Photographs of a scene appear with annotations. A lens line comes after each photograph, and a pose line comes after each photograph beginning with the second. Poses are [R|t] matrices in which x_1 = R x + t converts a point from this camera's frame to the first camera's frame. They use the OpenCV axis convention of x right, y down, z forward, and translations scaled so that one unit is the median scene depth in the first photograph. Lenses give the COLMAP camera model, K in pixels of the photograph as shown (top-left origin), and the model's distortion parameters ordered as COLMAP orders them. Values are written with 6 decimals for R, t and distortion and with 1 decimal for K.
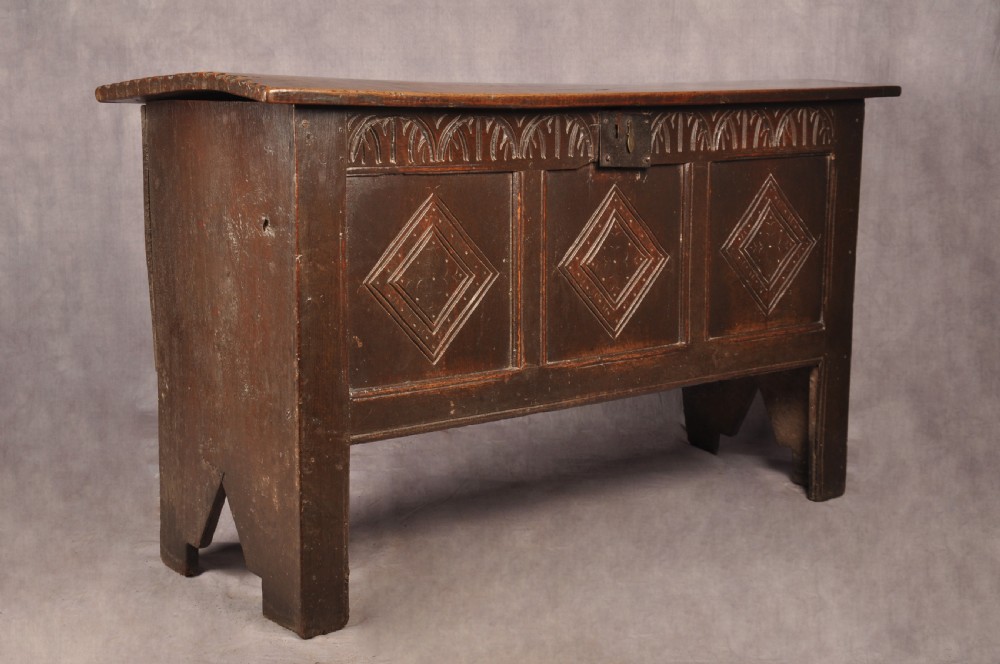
lens RADIAL K [[1533.3, 0, 498.1], [0, 1533.3, 352.3], [0, 0, 1]] dist [0.160962, 0.010625]
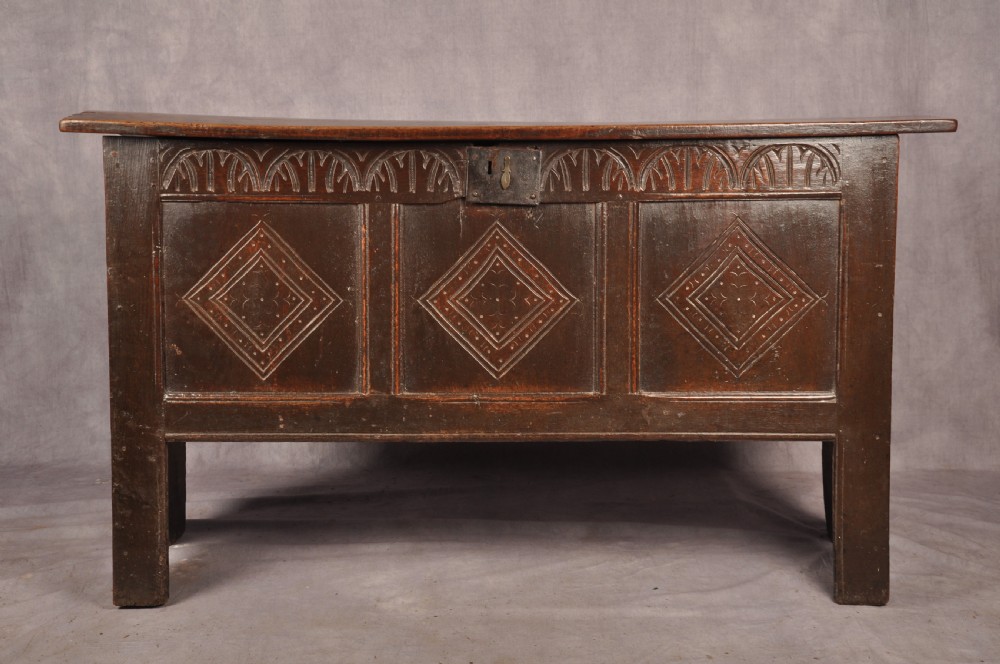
lens RADIAL K [[1533.3, 0, 498.1], [0, 1533.3, 352.3], [0, 0, 1]] dist [0.160962, 0.010625]
pose [[0.766560, 0.073737, -0.637926, 0.757618], [-0.104096, 0.994516, -0.010132, -0.016852], [0.633680, 0.074172, 0.770031, 0.266258]]
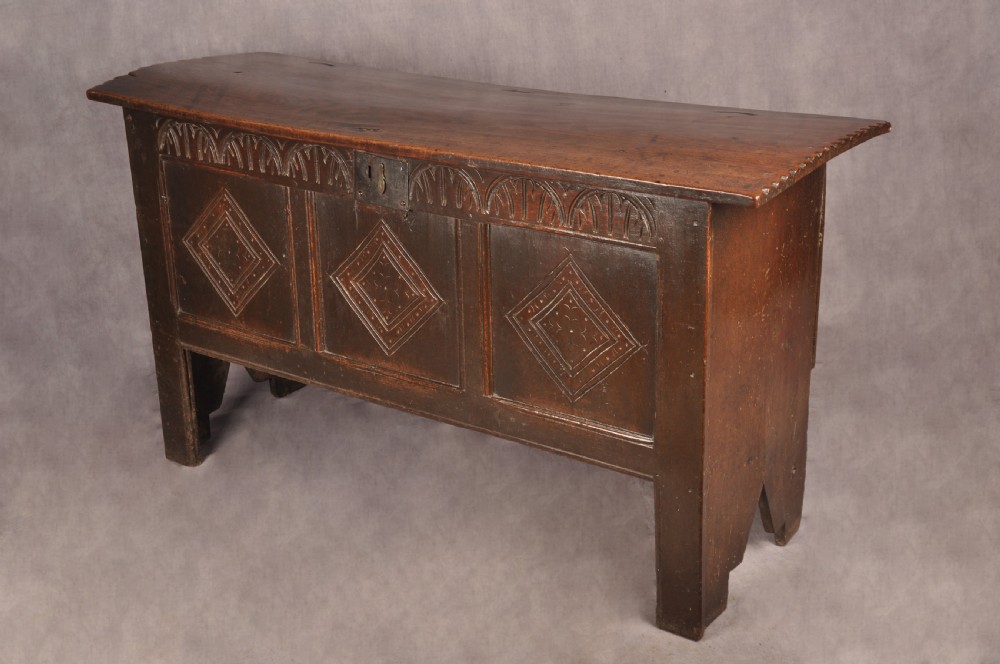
lens RADIAL K [[1533.3, 0, 498.1], [0, 1533.3, 352.3], [0, 0, 1]] dist [0.160962, 0.010625]
pose [[0.249455, 0.359814, -0.899059, 1.152685], [-0.135995, 0.932225, 0.335354, -0.415445], [0.958790, 0.038612, 0.281480, 0.834652]]
